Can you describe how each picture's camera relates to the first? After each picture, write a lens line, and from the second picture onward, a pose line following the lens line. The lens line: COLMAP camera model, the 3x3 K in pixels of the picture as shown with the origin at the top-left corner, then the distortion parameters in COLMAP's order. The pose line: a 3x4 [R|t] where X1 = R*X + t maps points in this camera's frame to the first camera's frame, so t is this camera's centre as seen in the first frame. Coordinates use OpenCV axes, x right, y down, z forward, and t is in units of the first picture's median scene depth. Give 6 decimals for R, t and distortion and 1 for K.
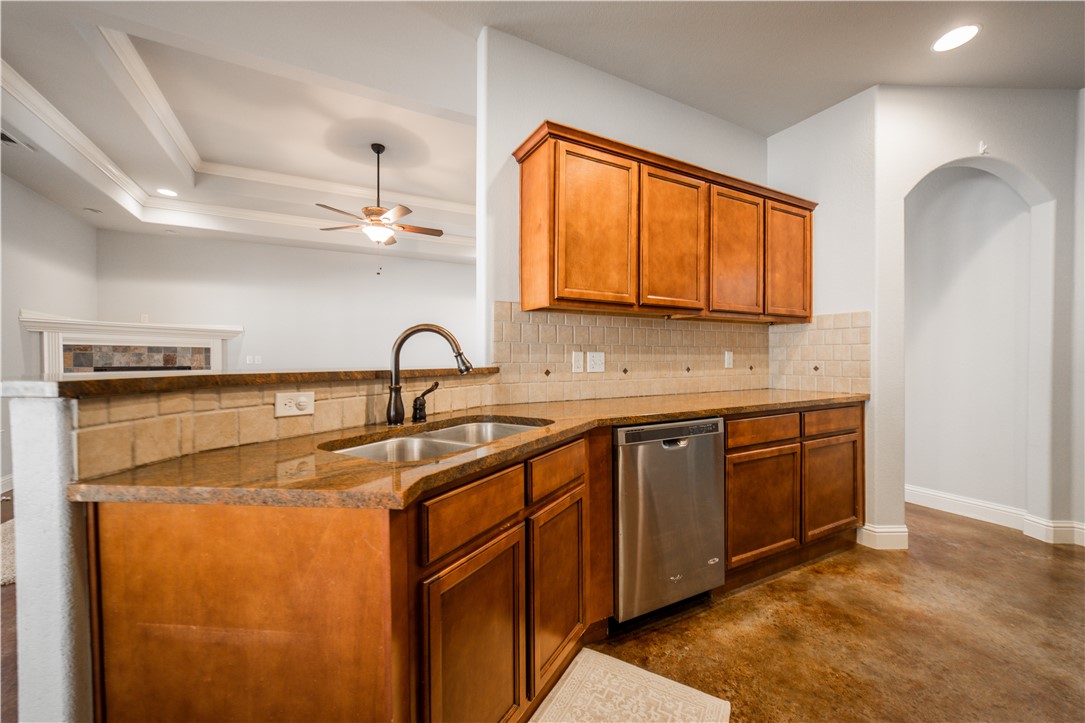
lens RADIAL K [[419.5, 0, 542.5], [0, 419.5, 361.5], [0, 0, 1]] dist [0.000741, 0.000151]
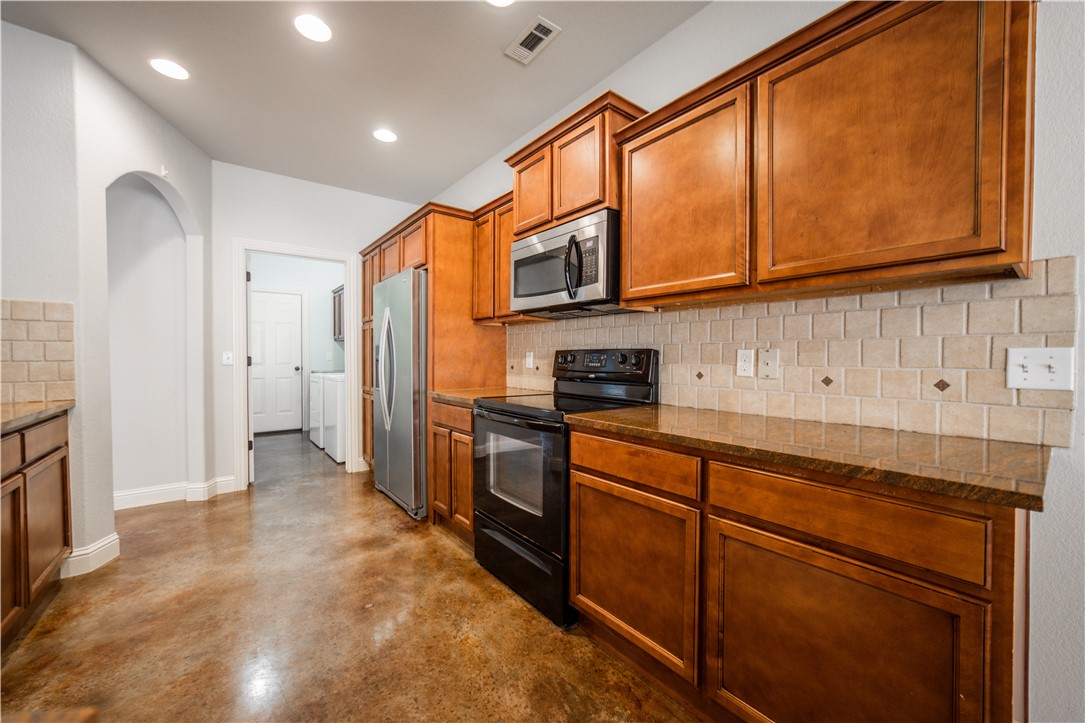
lens RADIAL K [[415.6, 0, 542.5], [0, 415.6, 361.5], [0, 0, 1]] dist [-0.001799, 0.000088]
pose [[-0.182262, -0.012260, 0.983174, -0.257921], [0.010760, 0.999838, 0.014462, -0.003482], [-0.983191, 0.013215, -0.182100, 0.222175]]
